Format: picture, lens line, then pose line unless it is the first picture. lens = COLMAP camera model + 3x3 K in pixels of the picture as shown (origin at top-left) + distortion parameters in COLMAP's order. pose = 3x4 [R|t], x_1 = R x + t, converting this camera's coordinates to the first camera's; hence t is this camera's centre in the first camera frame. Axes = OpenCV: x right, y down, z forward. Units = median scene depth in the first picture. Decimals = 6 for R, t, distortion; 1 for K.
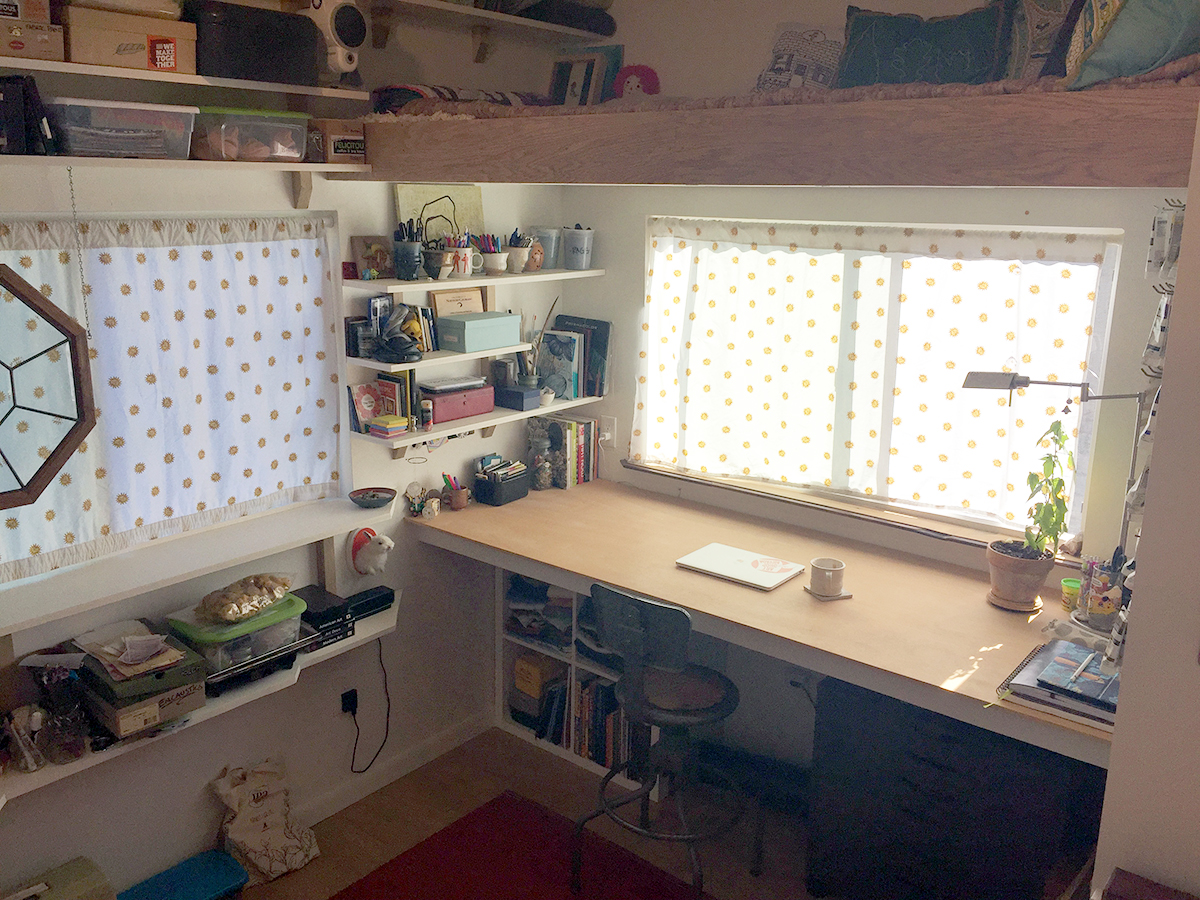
lens RADIAL K [[1034.4, 0, 598.8], [0, 1034.4, 442.0], [0, 0, 1]] dist [0.088369, -0.115991]
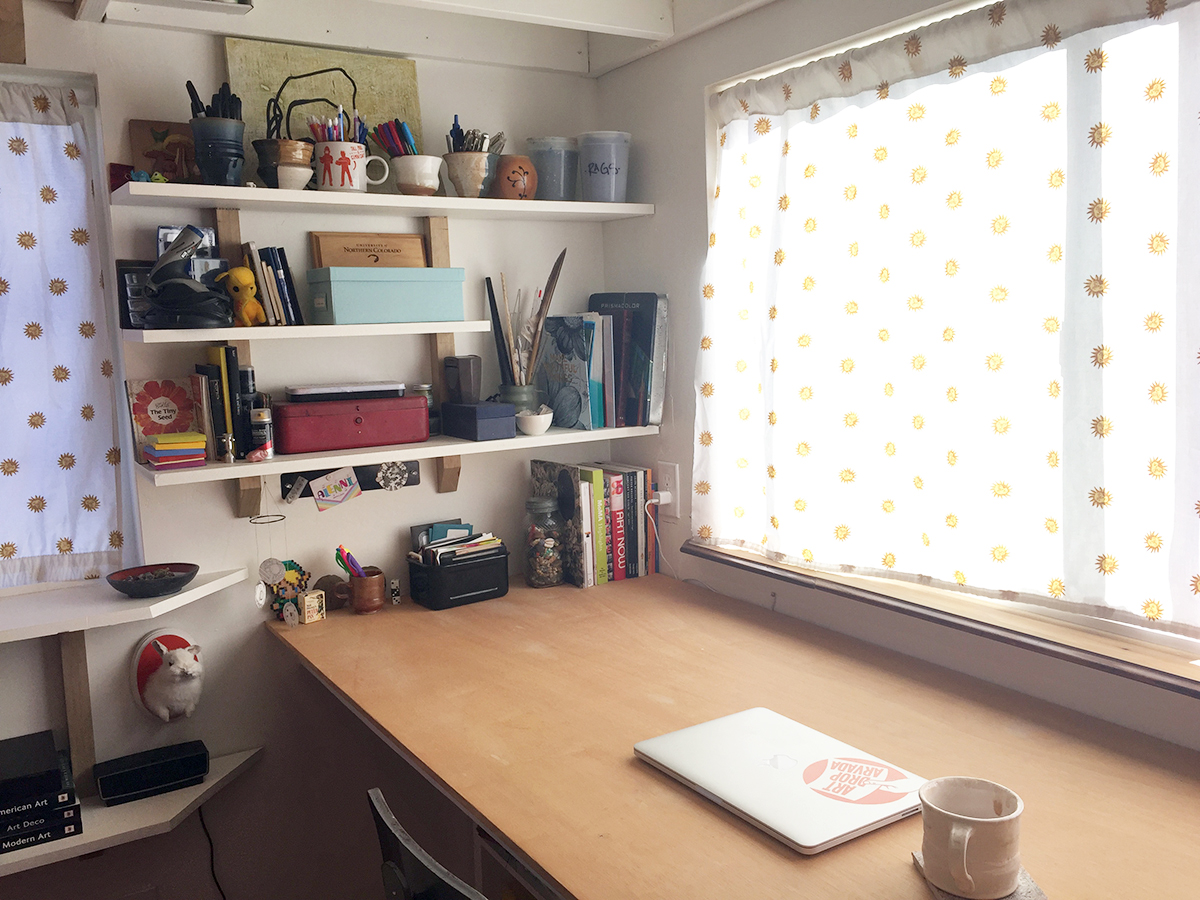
lens RADIAL K [[1034.4, 0, 598.5], [0, 1034.4, 446.6], [0, 0, 1]] dist [0.088369, -0.115991]
pose [[0.943259, -0.005604, -0.332012, 0.193775], [-0.033492, 0.993153, -0.111914, 0.037506], [0.330366, 0.116683, 0.936613, 0.539779]]
